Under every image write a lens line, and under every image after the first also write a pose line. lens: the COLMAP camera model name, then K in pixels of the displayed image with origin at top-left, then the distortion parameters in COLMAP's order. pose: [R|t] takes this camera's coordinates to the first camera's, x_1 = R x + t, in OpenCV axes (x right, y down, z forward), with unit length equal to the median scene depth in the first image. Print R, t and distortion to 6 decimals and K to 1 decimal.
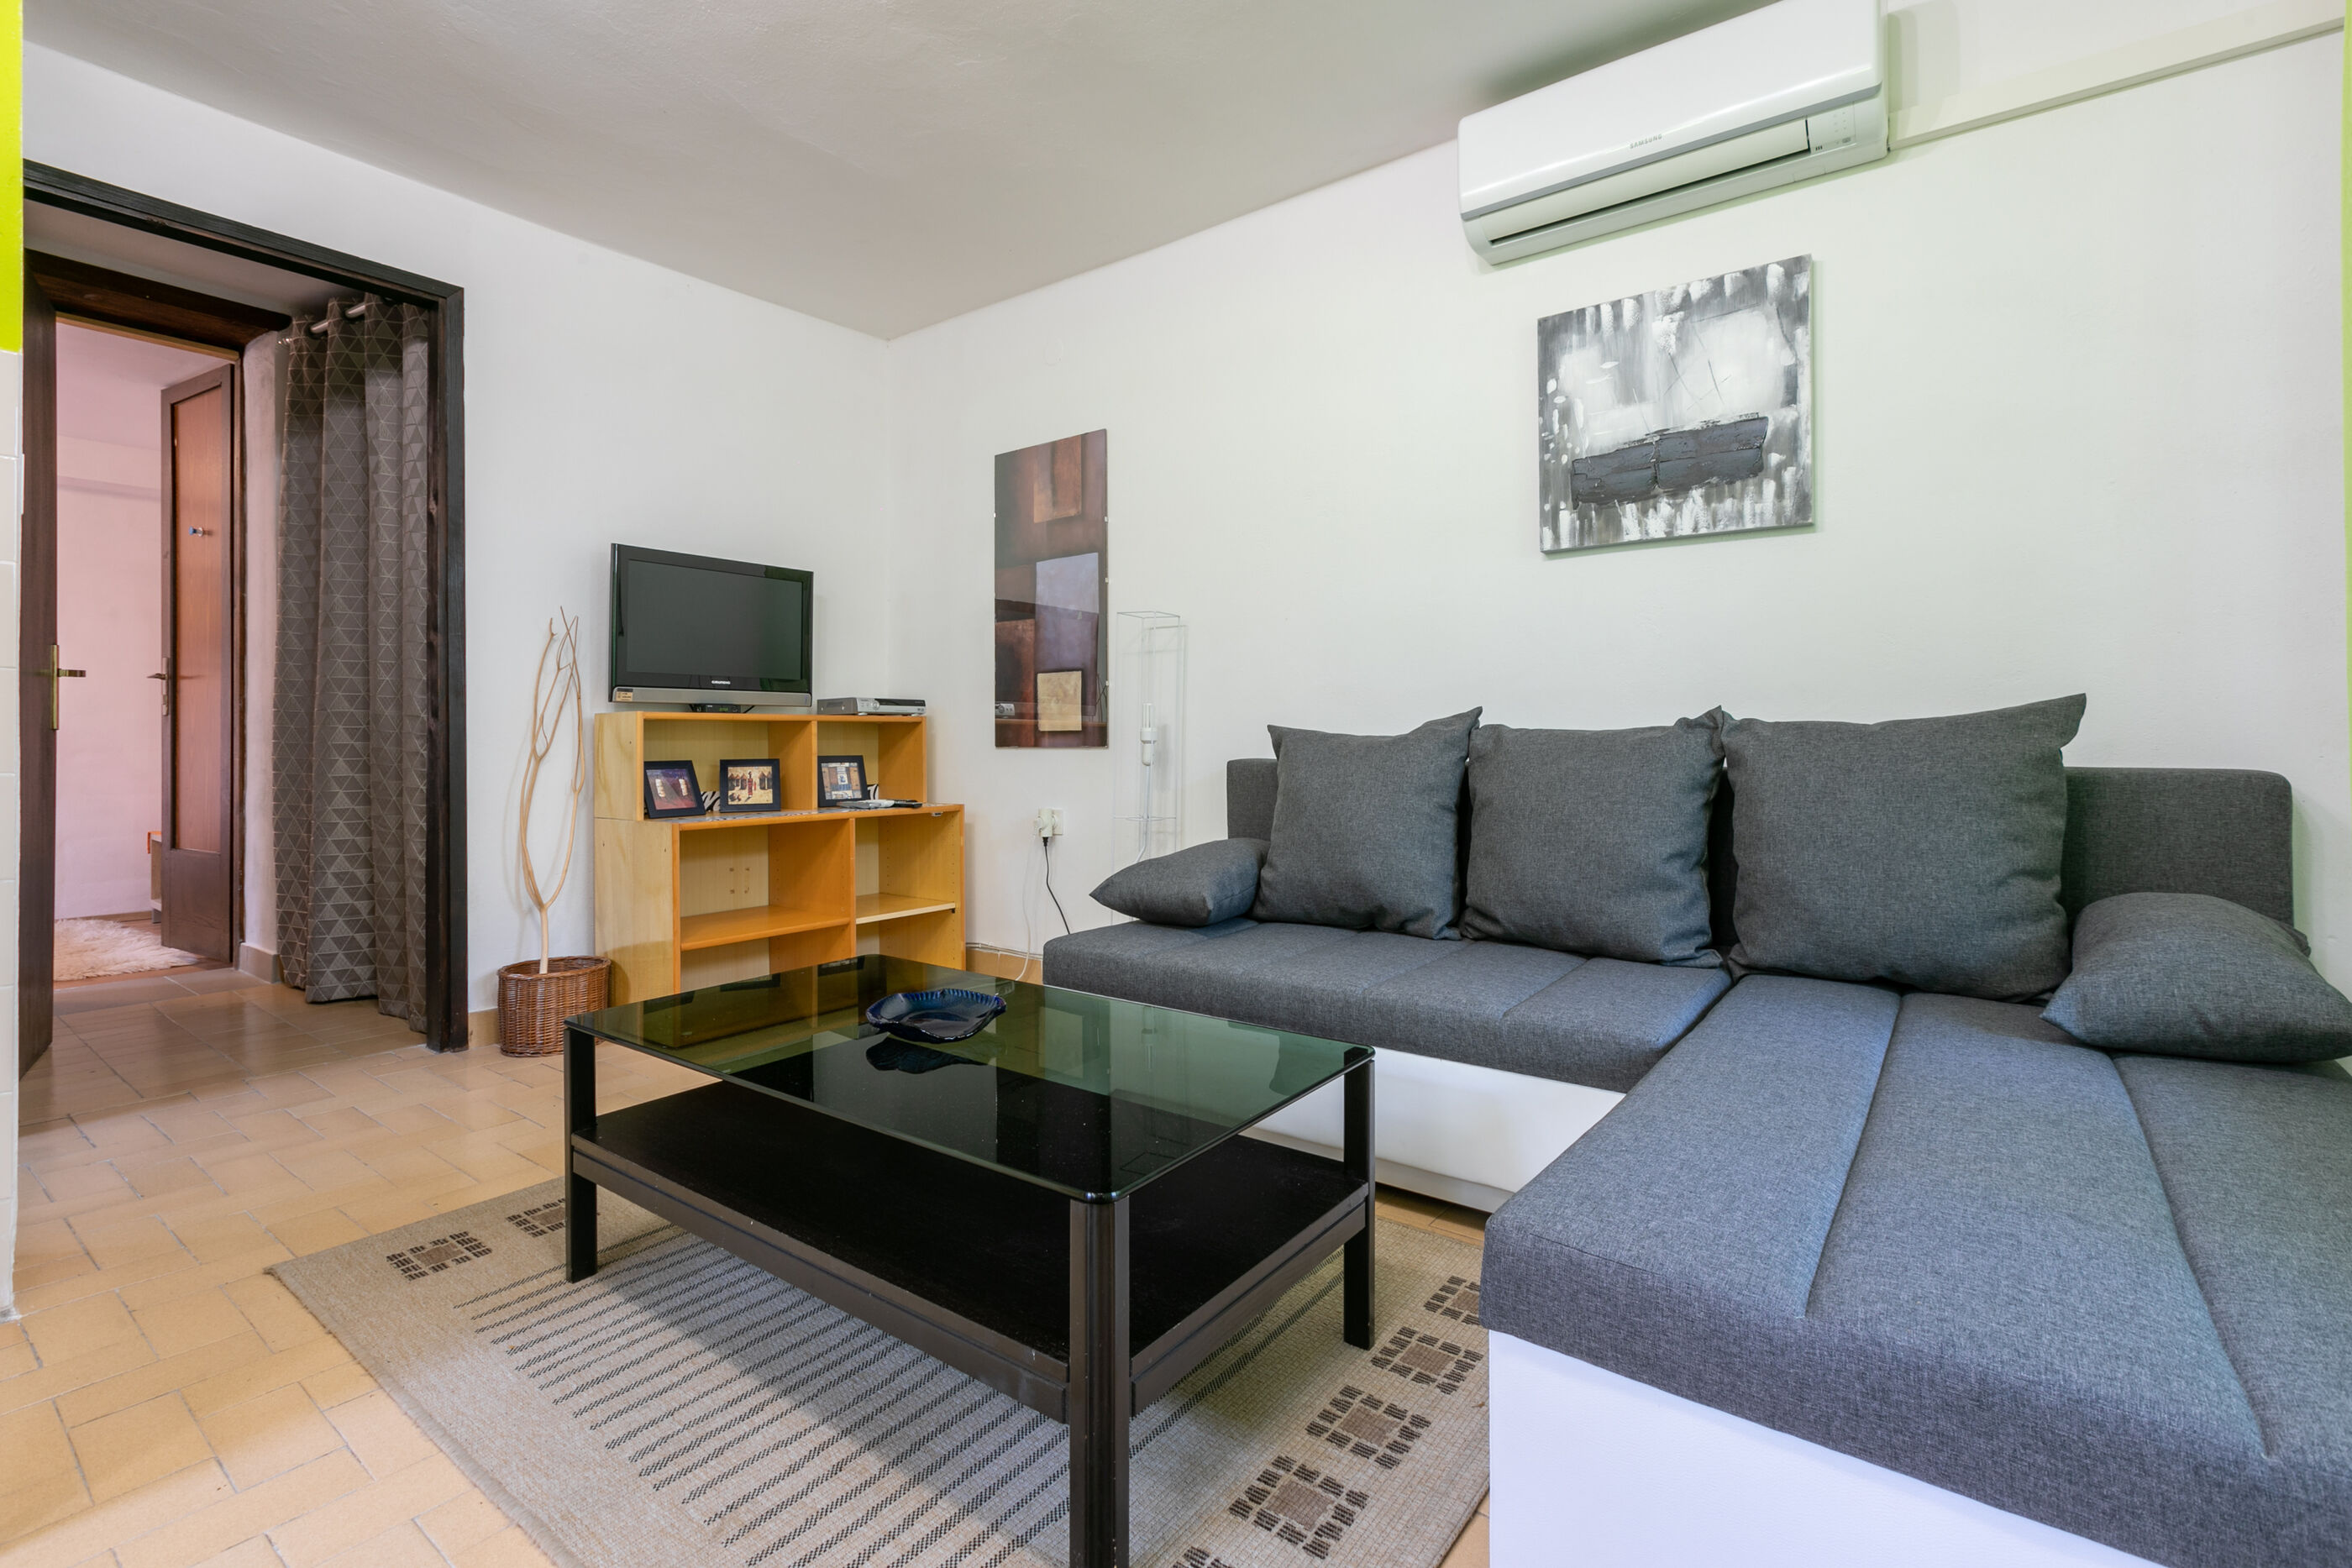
lens RADIAL K [[1068.7, 0, 1164.2], [0, 1068.7, 724.6], [0, 0, 1]] dist [0.005480, -0.001871]
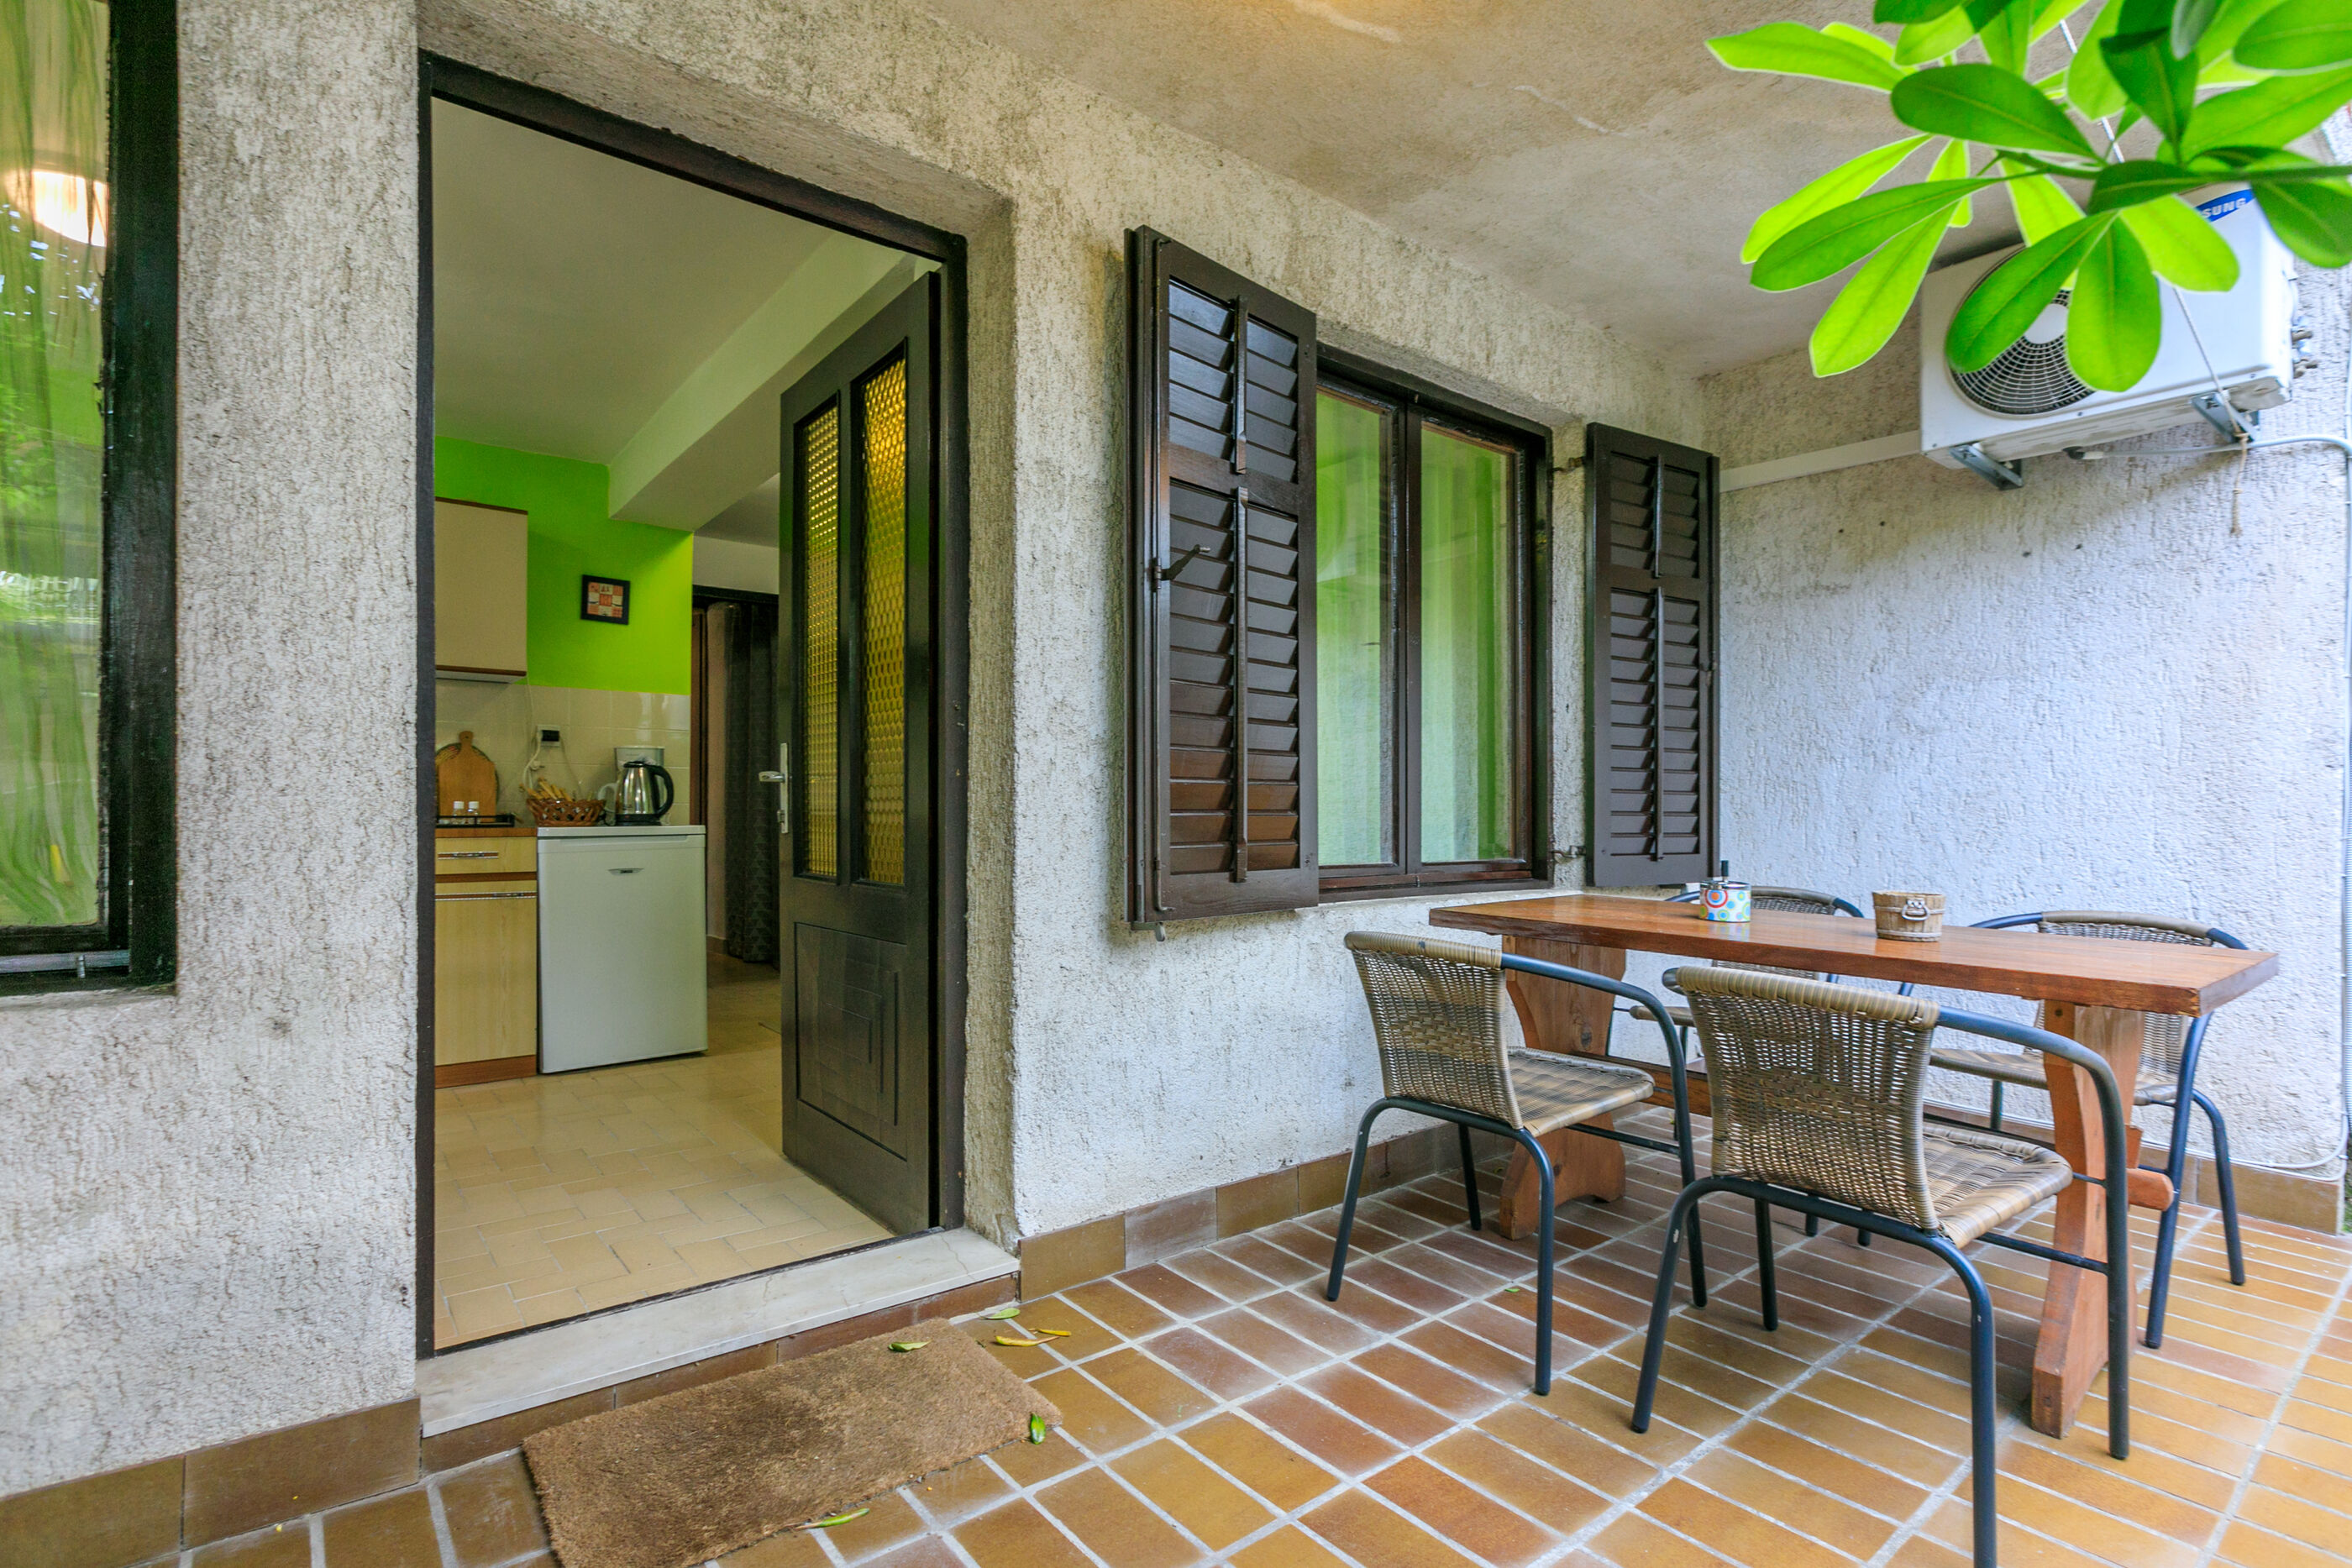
lens RADIAL K [[1127.8, 0, 1165.5], [0, 1127.8, 803.0], [0, 0, 1]] dist [-0.005286, -0.000233]
pose [[0.966266, -0.000700, -0.257545, 0.631221], [0.001005, 0.999999, 0.001052, -0.035483], [0.257543, -0.001276, 0.966266, -1.061337]]
